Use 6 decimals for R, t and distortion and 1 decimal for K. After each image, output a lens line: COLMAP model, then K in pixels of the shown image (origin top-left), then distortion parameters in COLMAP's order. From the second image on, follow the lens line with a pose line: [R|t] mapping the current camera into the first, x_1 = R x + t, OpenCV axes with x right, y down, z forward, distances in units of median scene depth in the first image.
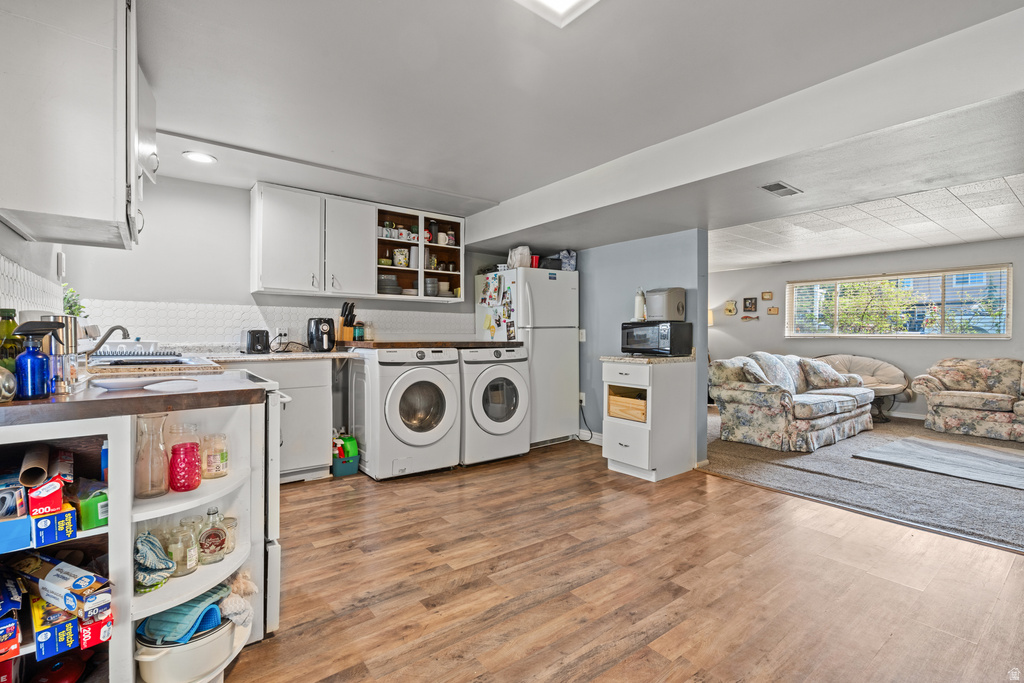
lens RADIAL K [[471.8, 0, 507.3], [0, 471.8, 338.9], [0, 0, 1]] dist [-0.001083, 0.000774]
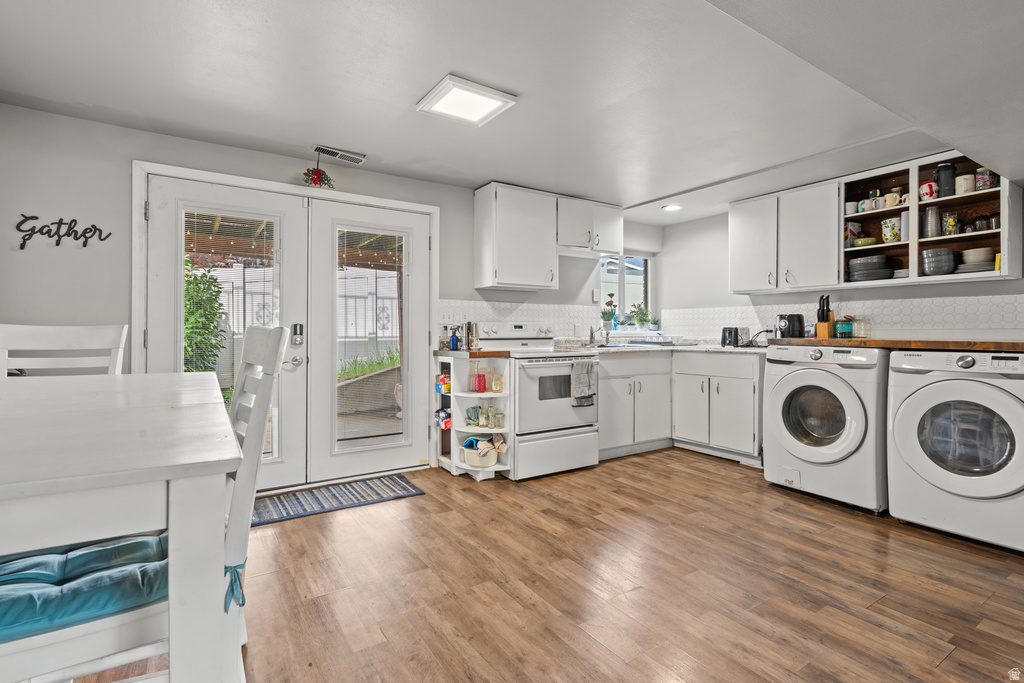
lens RADIAL K [[471.8, 0, 506.0], [0, 471.8, 334.9], [0, 0, 1]] dist [-0.001083, 0.000774]
pose [[-0.071468, 0.005013, -0.997430, 0.665981], [-0.010832, 0.999925, 0.005802, 0.000045], [0.997384, 0.011219, -0.071408, 0.490720]]
